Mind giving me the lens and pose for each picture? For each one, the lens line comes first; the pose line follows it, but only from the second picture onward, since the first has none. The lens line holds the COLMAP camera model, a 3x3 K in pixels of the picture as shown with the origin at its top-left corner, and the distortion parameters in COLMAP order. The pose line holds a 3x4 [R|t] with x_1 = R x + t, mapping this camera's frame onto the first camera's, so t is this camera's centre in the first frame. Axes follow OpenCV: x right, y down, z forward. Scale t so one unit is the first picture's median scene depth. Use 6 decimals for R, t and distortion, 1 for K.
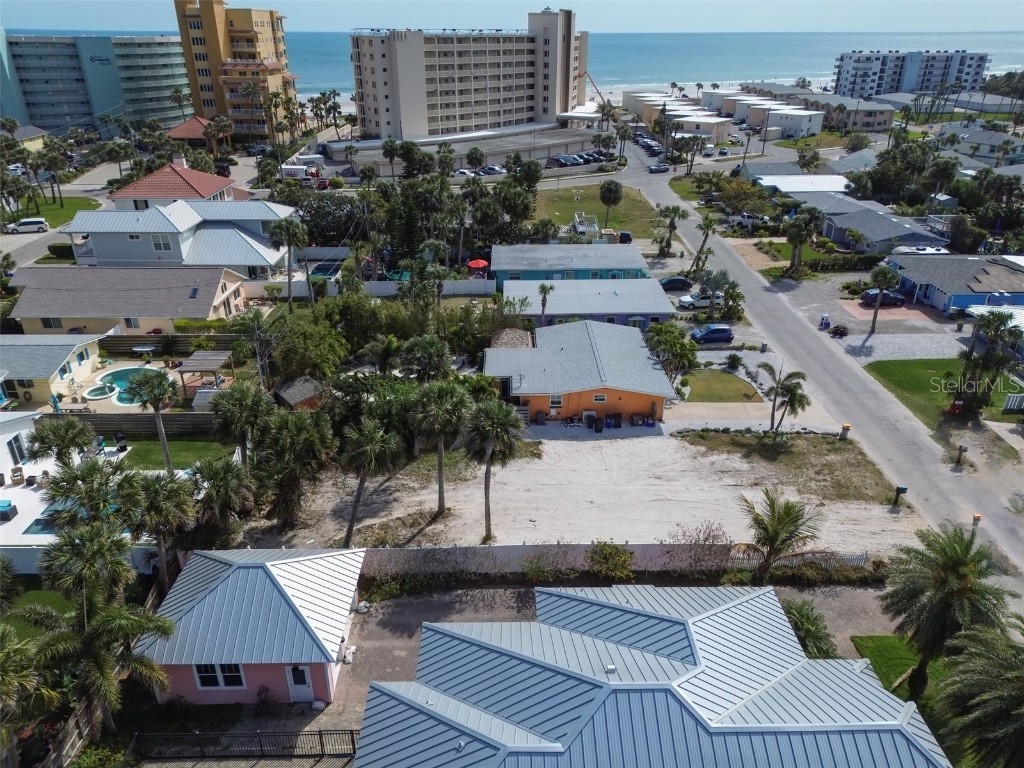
lens RADIAL K [[720.2, 0, 512.0], [0, 720.2, 384.0], [0, 0, 1]] dist [0.090394, -0.099678]
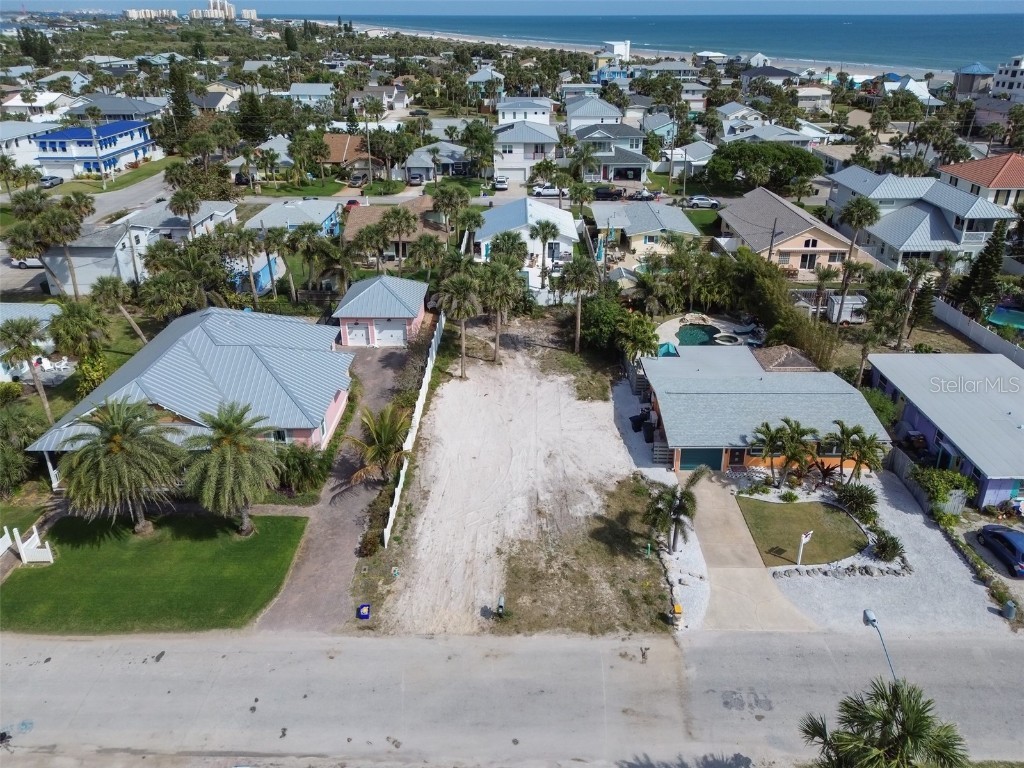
lens RADIAL K [[741.7, 0, 519.1], [0, 741.7, 336.7], [0, 0, 1]] dist [0.087800, -0.112459]
pose [[-0.011898, 0.396440, -0.917984, 0.726412], [-0.433196, 0.825380, 0.362063, -0.240777], [0.901221, 0.401975, 0.161916, 0.494006]]
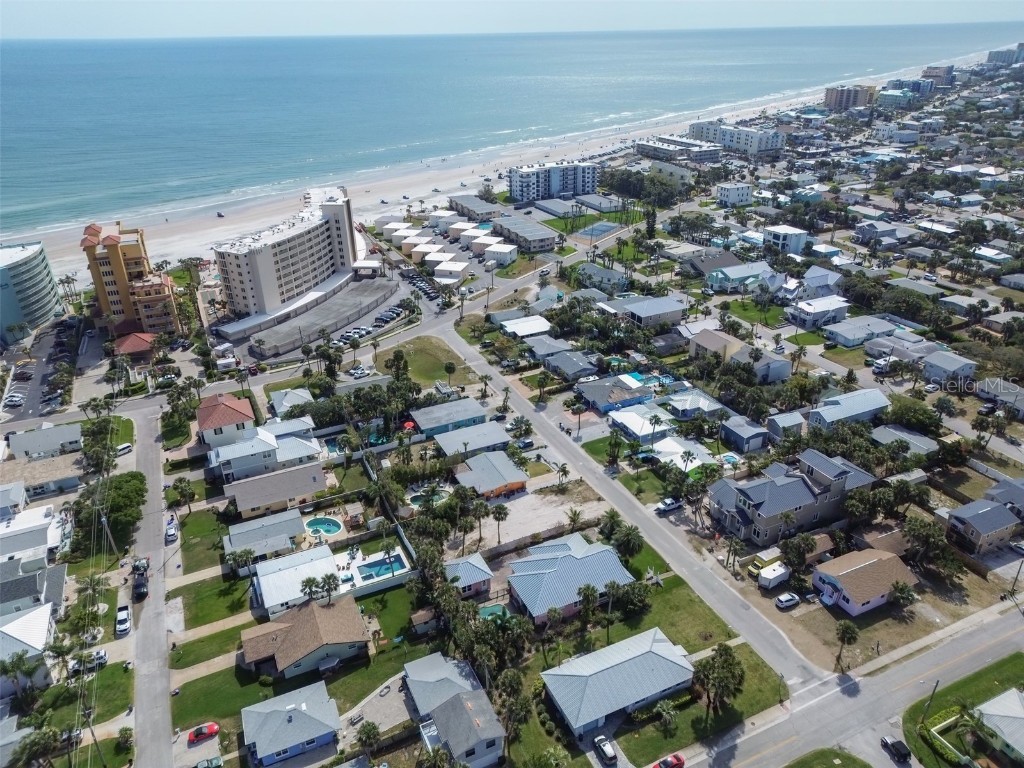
lens RADIAL K [[720.2, 0, 512.0], [0, 720.2, 384.0], [0, 0, 1]] dist [0.090394, -0.099678]
pose [[0.909638, -0.197552, 0.365421, -0.634044], [0.196655, 0.979653, 0.040083, -0.377543], [-0.365904, 0.035401, 0.929979, -1.306892]]
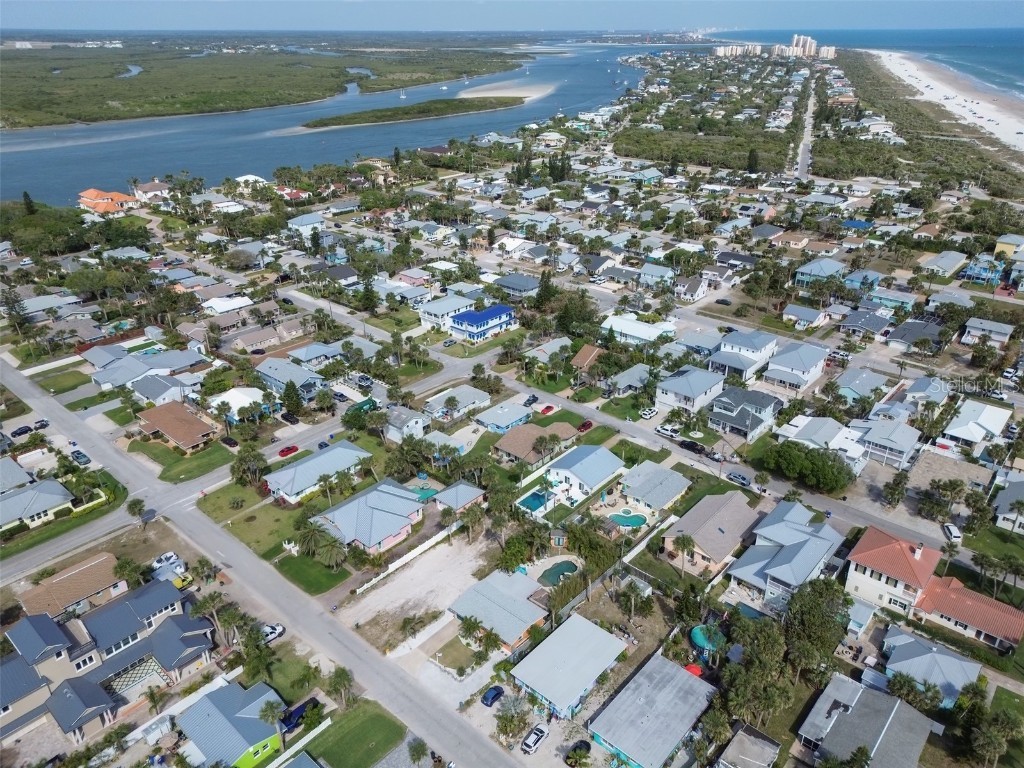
lens RADIAL K [[720.2, 0, 512.0], [0, 720.2, 384.0], [0, 0, 1]] dist [0.090394, -0.099678]
pose [[-0.667528, 0.325083, -0.669871, 1.058592], [-0.322511, 0.684649, 0.653638, -1.532107], [0.671113, 0.652362, -0.352180, 1.118122]]
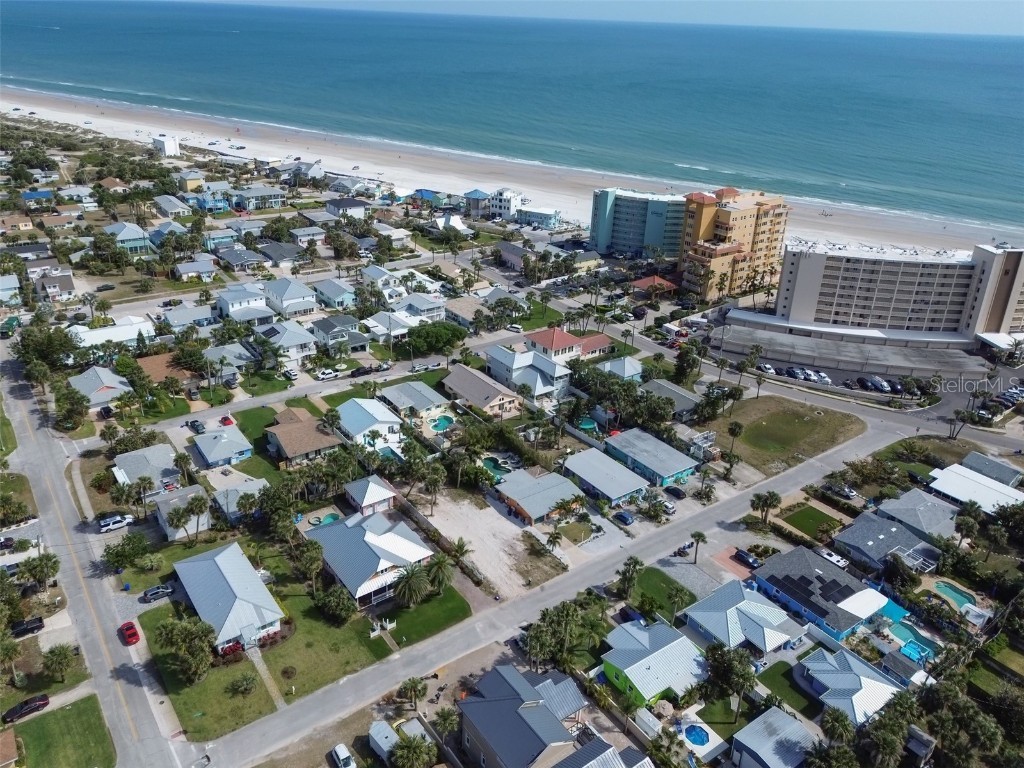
lens RADIAL K [[773.6, 0, 485.2], [0, 773.6, 340.9], [0, 0, 1]] dist [0.103464, -0.124147]
pose [[0.571166, 0.335753, -0.749025, 1.474814], [-0.388350, 0.914461, 0.113775, -0.597883], [0.723155, 0.225900, 0.652699, -0.778391]]
